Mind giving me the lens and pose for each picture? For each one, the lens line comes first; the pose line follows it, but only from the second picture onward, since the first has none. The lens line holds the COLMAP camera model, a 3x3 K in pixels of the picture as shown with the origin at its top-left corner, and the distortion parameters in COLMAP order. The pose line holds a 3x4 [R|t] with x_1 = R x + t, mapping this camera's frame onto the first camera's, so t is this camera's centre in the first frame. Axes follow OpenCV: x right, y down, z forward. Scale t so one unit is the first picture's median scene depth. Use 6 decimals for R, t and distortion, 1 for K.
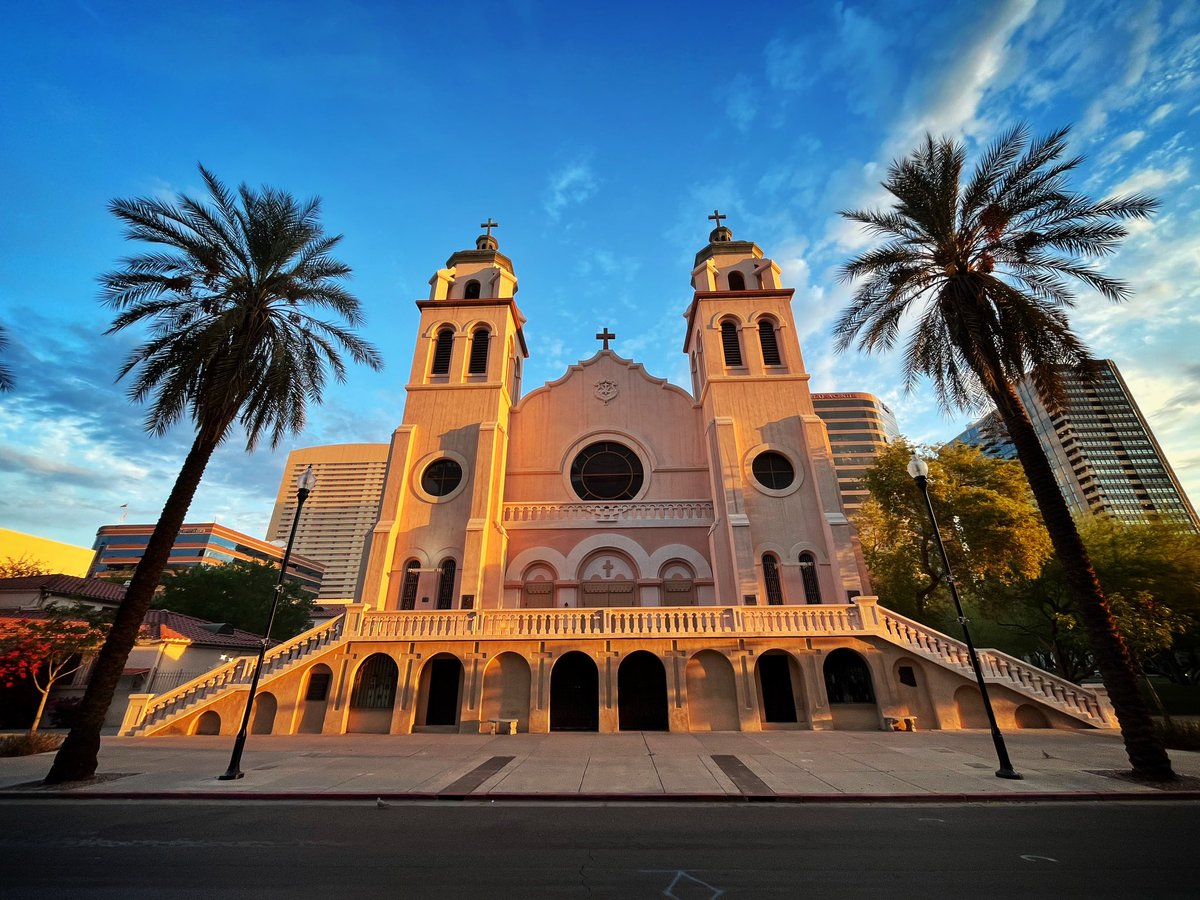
lens RADIAL K [[483.2, 0, 600.0], [0, 483.2, 450.0], [0, 0, 1]] dist [-0.004104, 0.000197]
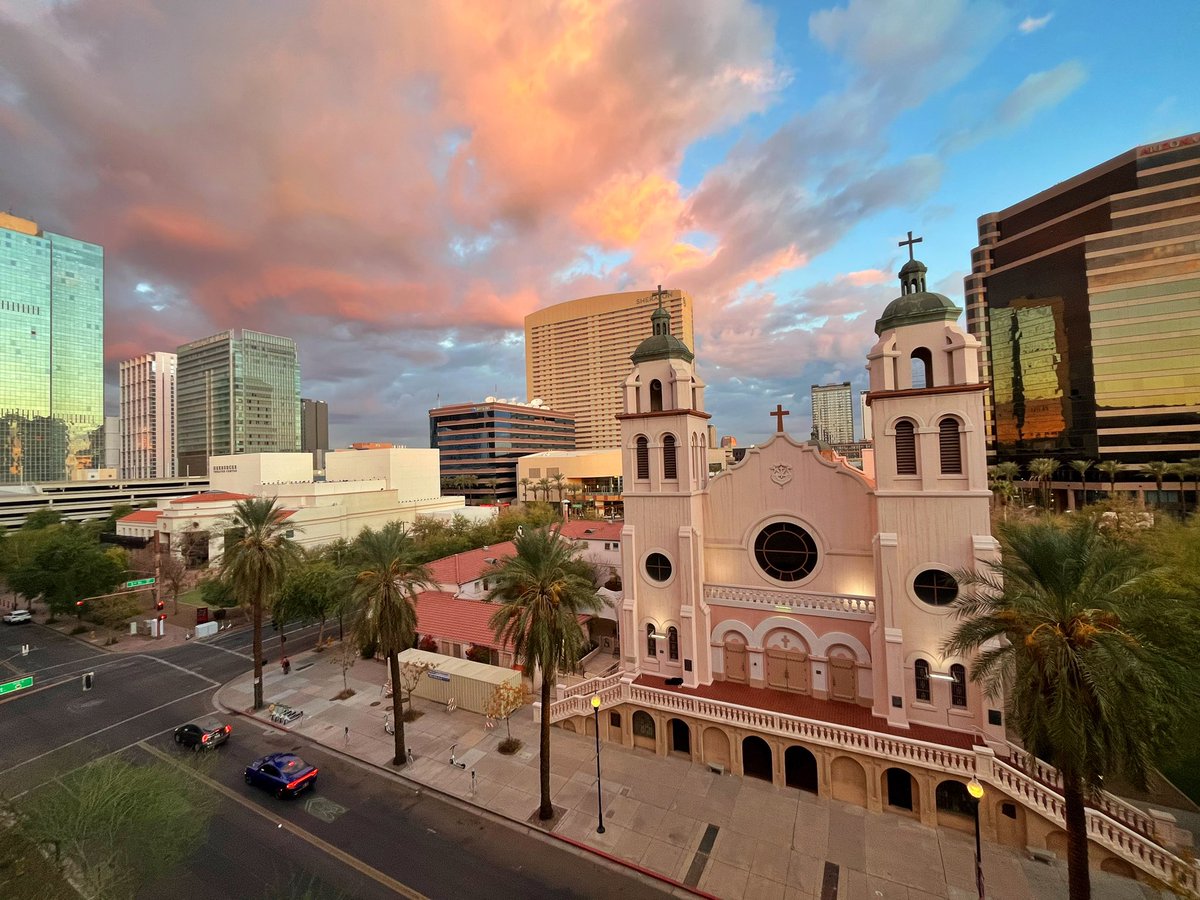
lens RADIAL K [[483.2, 0, 600.0], [0, 483.2, 450.0], [0, 0, 1]] dist [-0.004104, 0.000197]
pose [[0.896919, -0.035228, -0.440790, 0.164638], [0.209110, 0.912111, 0.352599, -0.827491], [0.389628, -0.408426, 0.825456, -0.108389]]
